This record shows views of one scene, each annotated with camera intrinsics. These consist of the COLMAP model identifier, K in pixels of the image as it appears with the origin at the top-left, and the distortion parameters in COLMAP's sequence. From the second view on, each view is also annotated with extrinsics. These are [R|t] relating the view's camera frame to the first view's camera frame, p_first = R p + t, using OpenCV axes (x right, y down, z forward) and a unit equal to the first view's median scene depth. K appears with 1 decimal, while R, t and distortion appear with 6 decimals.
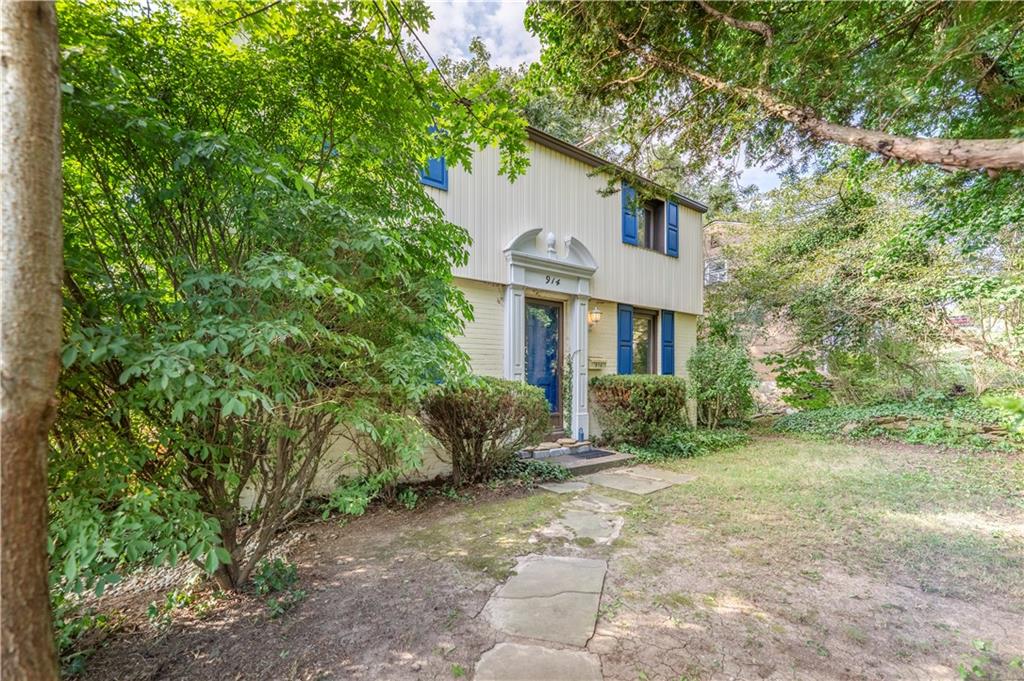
lens RADIAL K [[401.2, 0, 508.8], [0, 401.2, 366.5], [0, 0, 1]] dist [0.000609, 0.000017]
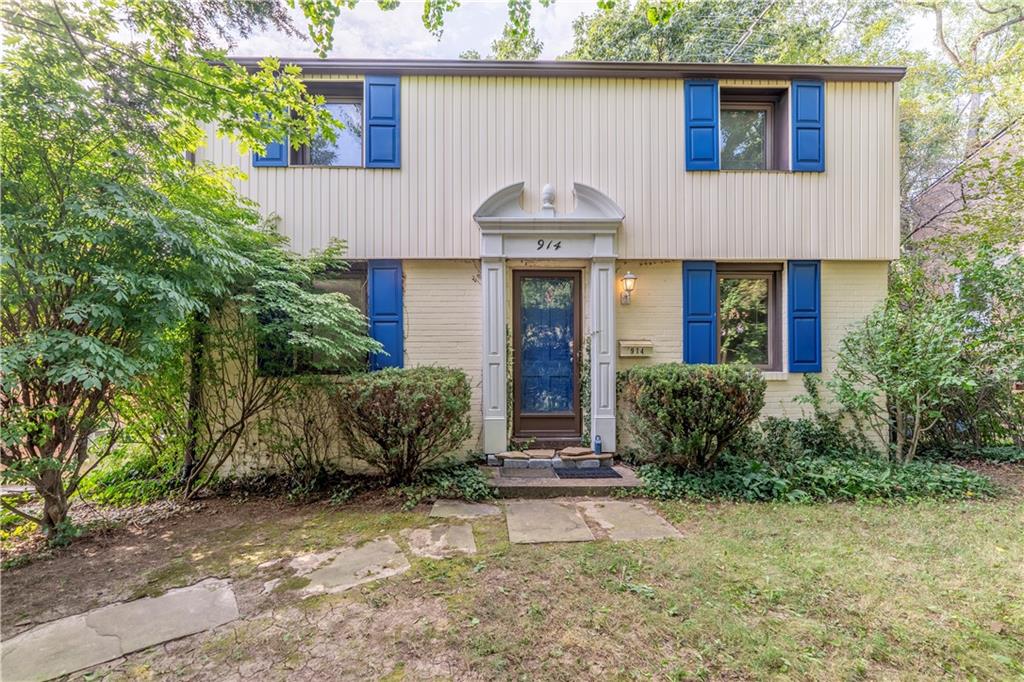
lens RADIAL K [[408.1, 0, 514.1], [0, 408.1, 358.3], [0, 0, 1]] dist [-0.001382, -0.000185]
pose [[0.833309, -0.006416, -0.552771, 0.488315], [0.015587, 0.999808, 0.011893, -0.002527], [0.552588, -0.018526, 0.833249, 0.289858]]
